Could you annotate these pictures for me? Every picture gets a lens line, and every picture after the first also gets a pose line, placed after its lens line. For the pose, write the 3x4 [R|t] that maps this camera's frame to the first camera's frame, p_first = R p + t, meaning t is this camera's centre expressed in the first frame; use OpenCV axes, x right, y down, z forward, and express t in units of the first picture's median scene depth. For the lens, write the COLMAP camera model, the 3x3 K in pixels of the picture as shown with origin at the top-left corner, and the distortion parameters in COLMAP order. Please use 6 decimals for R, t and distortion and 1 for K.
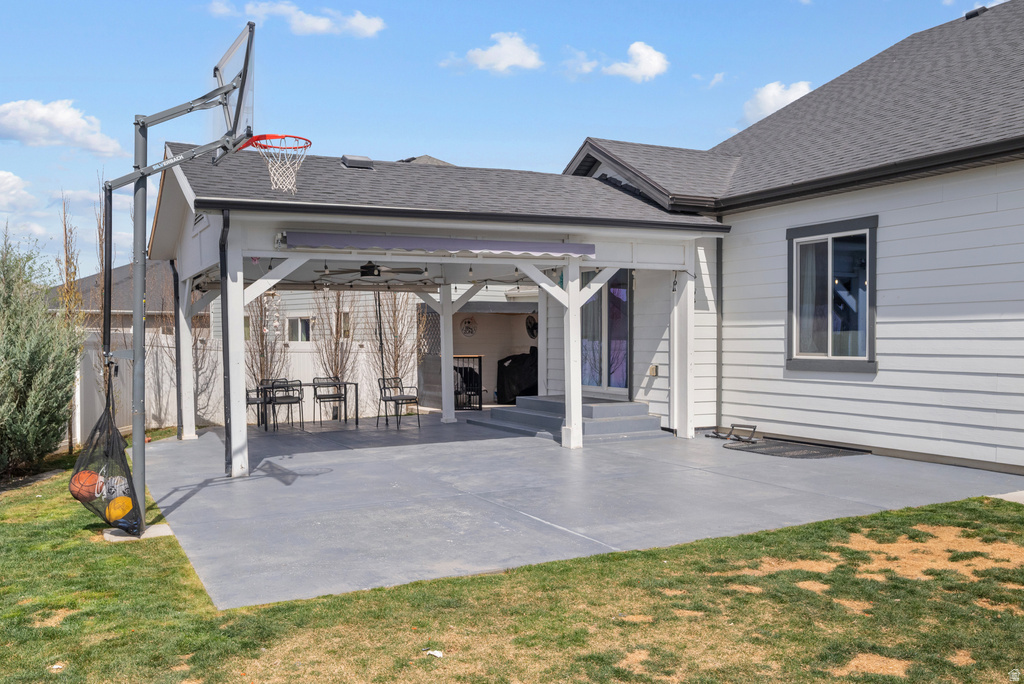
lens RADIAL K [[903.7, 0, 512.0], [0, 903.7, 342.0], [0, 0, 1]] dist [0.003950, -0.000020]
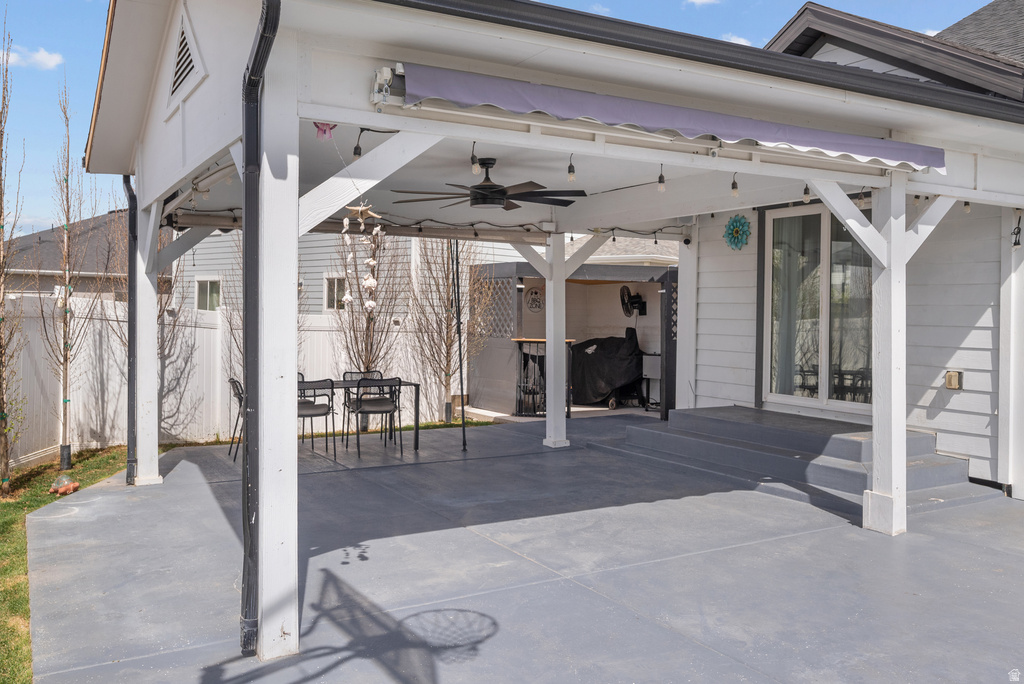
lens RADIAL K [[869.1, 0, 509.4], [0, 869.1, 305.5], [0, 0, 1]] dist [-0.012075, -0.003963]
pose [[0.998258, 0.021242, 0.055047, -0.168428], [-0.020666, 0.999726, -0.011005, -0.004983], [-0.055265, 0.009848, 0.998423, 0.455863]]
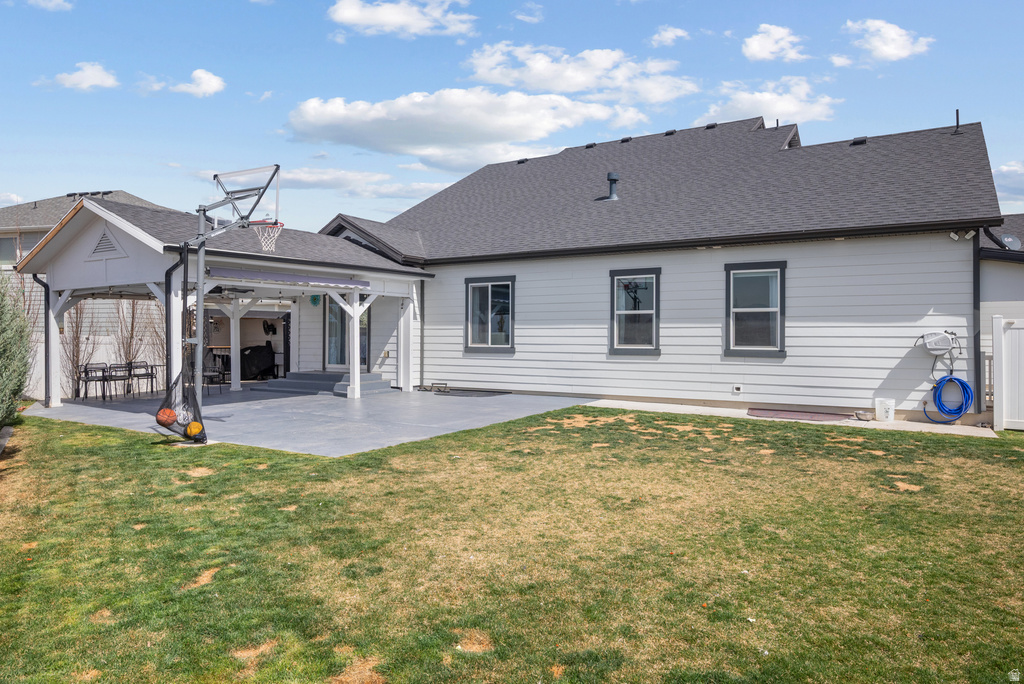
lens RADIAL K [[671.7, 0, 509.1], [0, 671.7, 329.1], [0, 0, 1]] dist [-0.003024, 0.000254]
pose [[0.855605, 0.013503, 0.517453, -0.312578], [-0.004364, 0.999812, -0.018875, 0.006986], [-0.517611, 0.013892, 0.855503, -0.226061]]
